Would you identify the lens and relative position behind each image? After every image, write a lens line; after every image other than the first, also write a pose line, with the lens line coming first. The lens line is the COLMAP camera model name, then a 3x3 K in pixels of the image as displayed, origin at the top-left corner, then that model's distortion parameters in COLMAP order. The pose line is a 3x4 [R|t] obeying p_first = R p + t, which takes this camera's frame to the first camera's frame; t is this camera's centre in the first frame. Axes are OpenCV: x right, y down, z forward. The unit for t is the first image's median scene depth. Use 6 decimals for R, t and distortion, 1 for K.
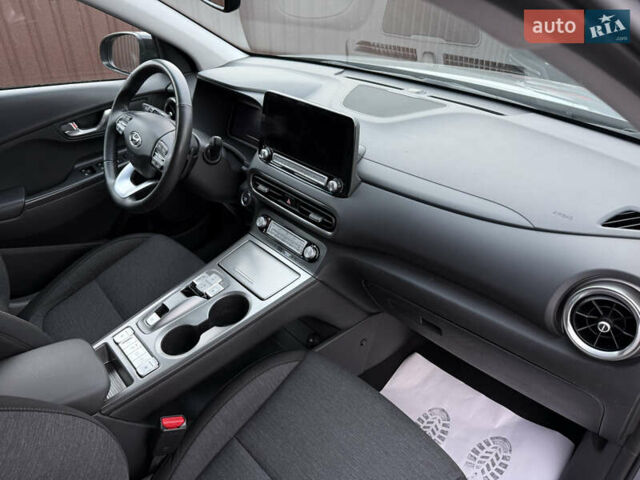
lens RADIAL K [[445.5, 0, 320.0], [0, 445.5, 240.0], [0, 0, 1]] dist [0.071675, -0.112989]
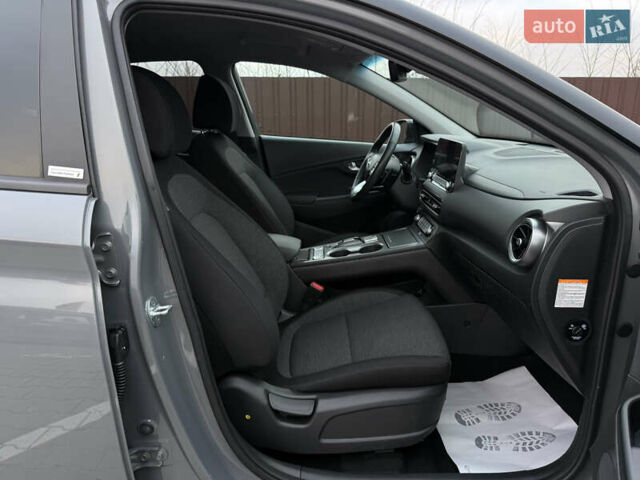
lens RADIAL K [[445.5, 0, 320.0], [0, 445.5, 240.0], [0, 0, 1]] dist [0.071675, -0.112989]
pose [[0.740594, 0.181583, -0.646953, 0.682047], [-0.350812, 0.925650, -0.141784, 0.396950], [0.573106, 0.331964, 0.749233, -0.351525]]
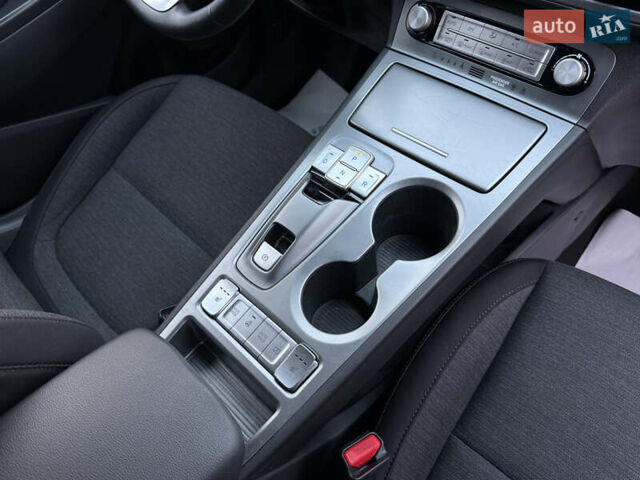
lens RADIAL K [[445.5, 0, 320.0], [0, 445.5, 240.0], [0, 0, 1]] dist [0.071675, -0.112989]
pose [[0.991171, -0.125637, -0.042370, -0.267501], [0.132305, 0.916278, 0.378061, -0.020824], [-0.008675, -0.380329, 0.924811, 0.504462]]
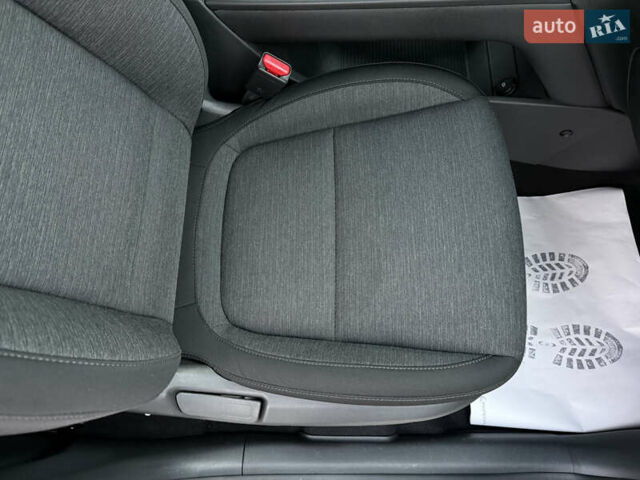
lens RADIAL K [[445.5, 0, 320.0], [0, 445.5, 240.0], [0, 0, 1]] dist [0.071675, -0.112989]
pose [[0.732022, 0.657863, -0.177088, 0.060968], [-0.397368, 0.623427, 0.673377, 0.023630], [0.553391, -0.422558, 0.717777, 0.282115]]
